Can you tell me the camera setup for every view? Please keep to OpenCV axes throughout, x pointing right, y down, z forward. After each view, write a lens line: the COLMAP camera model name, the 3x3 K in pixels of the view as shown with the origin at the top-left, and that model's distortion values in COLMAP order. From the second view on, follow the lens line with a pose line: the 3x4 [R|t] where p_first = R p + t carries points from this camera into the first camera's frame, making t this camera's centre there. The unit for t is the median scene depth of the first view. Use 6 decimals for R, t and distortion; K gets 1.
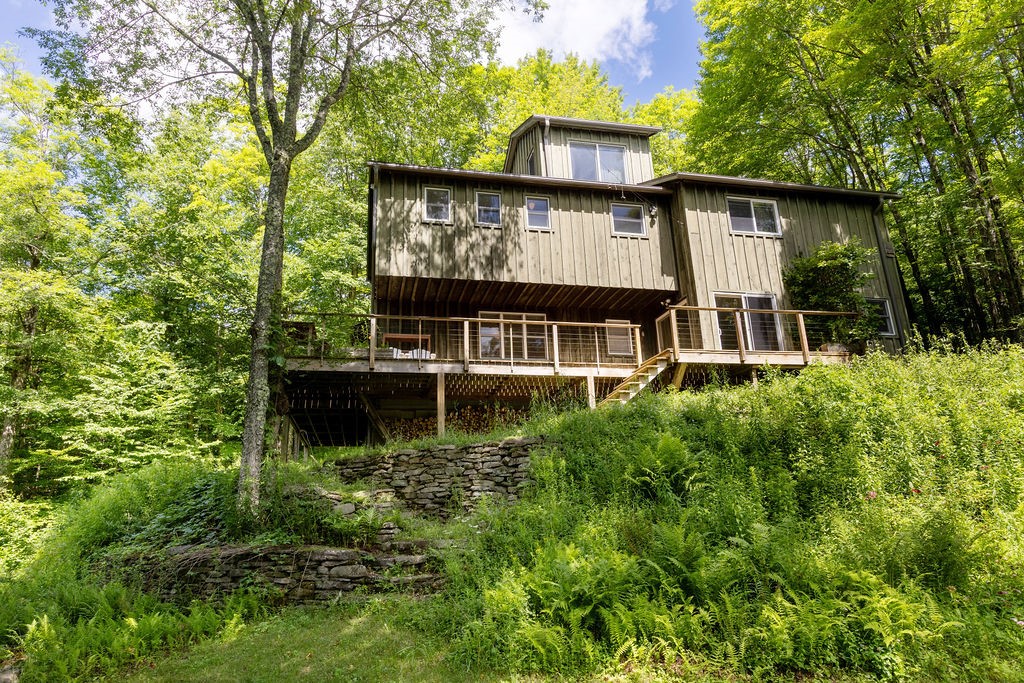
lens RADIAL K [[647.9, 0, 514.3], [0, 647.9, 343.7], [0, 0, 1]] dist [-0.002027, -0.000515]
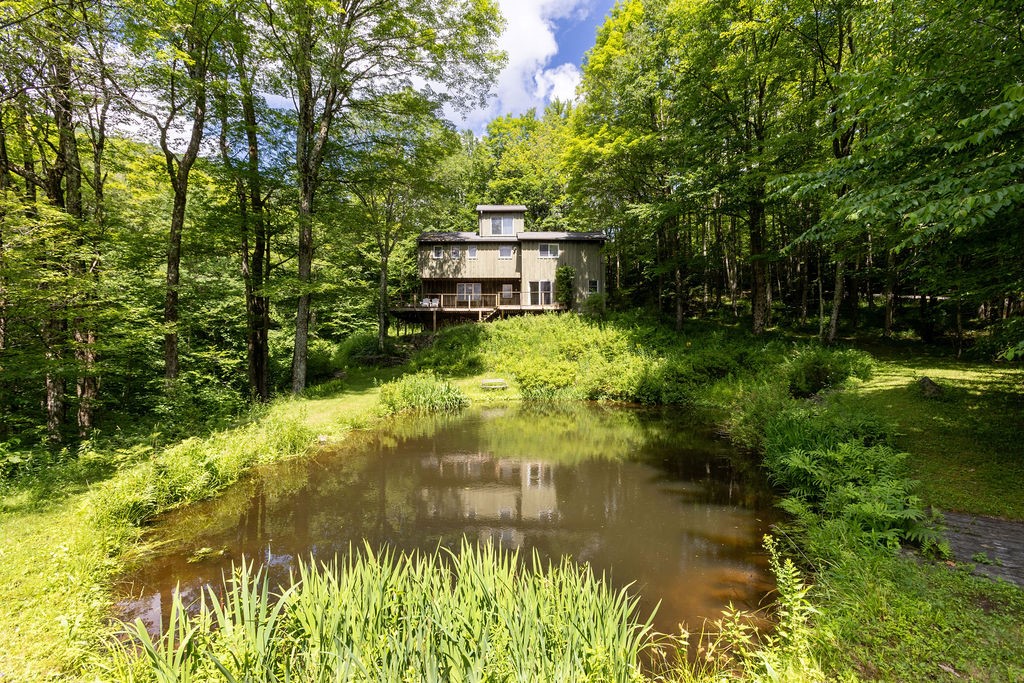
lens RADIAL K [[470.7, 0, 508.6], [0, 470.7, 342.4], [0, 0, 1]] dist [0.000595, 0.000006]
pose [[0.979454, 0.032015, -0.199109, 0.670985], [0.020192, 0.966788, 0.254779, -0.364548], [0.200653, -0.253565, 0.946279, -1.160718]]
